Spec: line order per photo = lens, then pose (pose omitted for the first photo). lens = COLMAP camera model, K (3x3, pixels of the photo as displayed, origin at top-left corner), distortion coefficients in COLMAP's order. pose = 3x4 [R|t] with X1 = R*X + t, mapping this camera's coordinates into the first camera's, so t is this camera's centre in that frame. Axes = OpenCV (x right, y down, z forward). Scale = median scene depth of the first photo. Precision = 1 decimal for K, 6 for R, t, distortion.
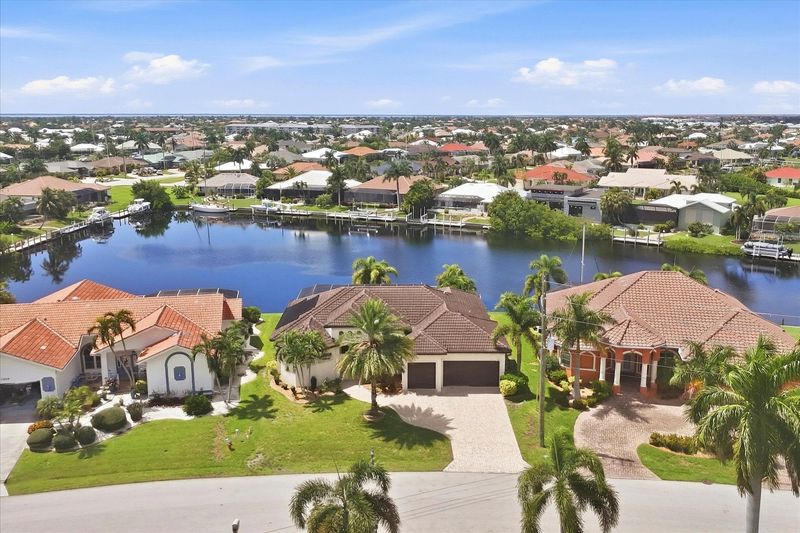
lens RADIAL K [[587.9, 0, 398.8], [0, 587.9, 276.9], [0, 0, 1]] dist [0.038257, -0.006133]
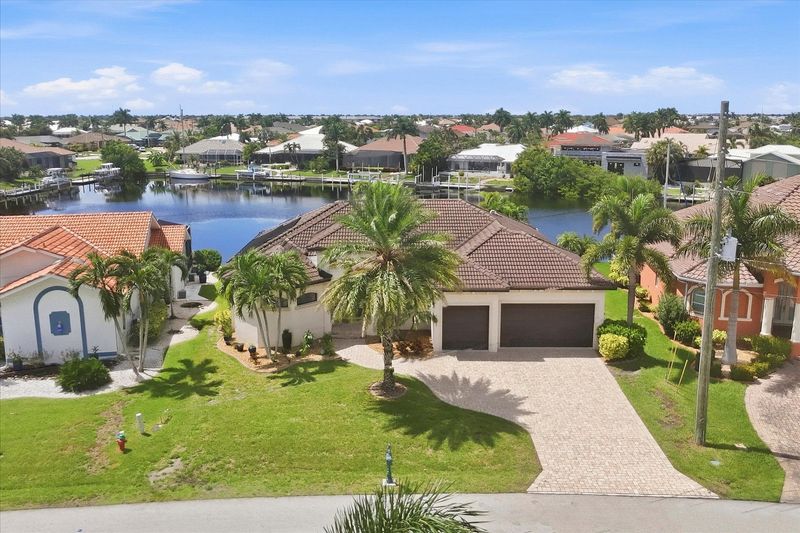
lens RADIAL K [[587.9, 0, 398.8], [0, 587.9, 276.9], [0, 0, 1]] dist [0.038257, -0.006133]
pose [[0.999998, -0.001678, -0.000872, -0.028907], [0.001676, 0.999996, -0.002213, 0.116373], [0.000875, 0.002212, 0.999997, 0.395382]]
